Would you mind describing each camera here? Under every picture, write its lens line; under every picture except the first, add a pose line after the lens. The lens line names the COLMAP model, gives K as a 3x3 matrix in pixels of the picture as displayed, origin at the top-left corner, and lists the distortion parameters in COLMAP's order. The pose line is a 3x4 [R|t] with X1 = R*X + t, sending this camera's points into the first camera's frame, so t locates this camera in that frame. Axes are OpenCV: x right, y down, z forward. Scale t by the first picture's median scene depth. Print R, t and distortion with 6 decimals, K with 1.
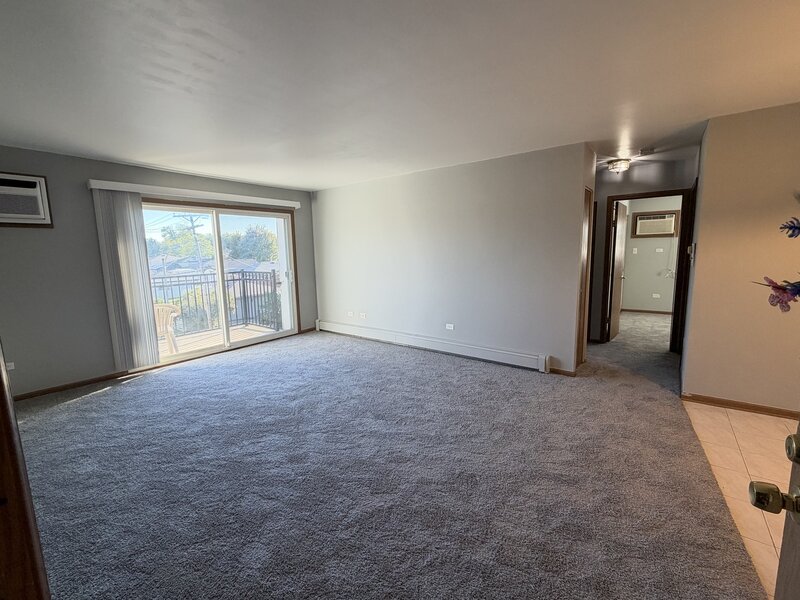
lens RADIAL K [[353.2, 0, 400.0], [0, 353.2, 300.0], [0, 0, 1]] dist [-0.000391, 0.000039]
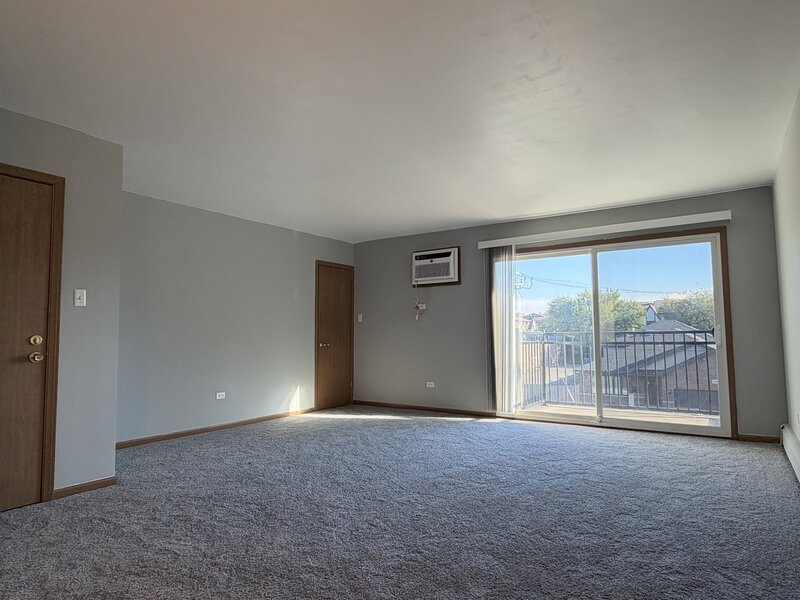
lens RADIAL K [[501.0, 0, 400.0], [0, 501.0, 300.0], [0, 0, 1]] dist [-0.000344, -0.000406]
pose [[0.058888, -0.049814, -0.997021, 0.851630], [-0.128792, 0.990028, -0.057071, -0.015673], [0.989922, 0.131769, 0.051886, 0.718031]]
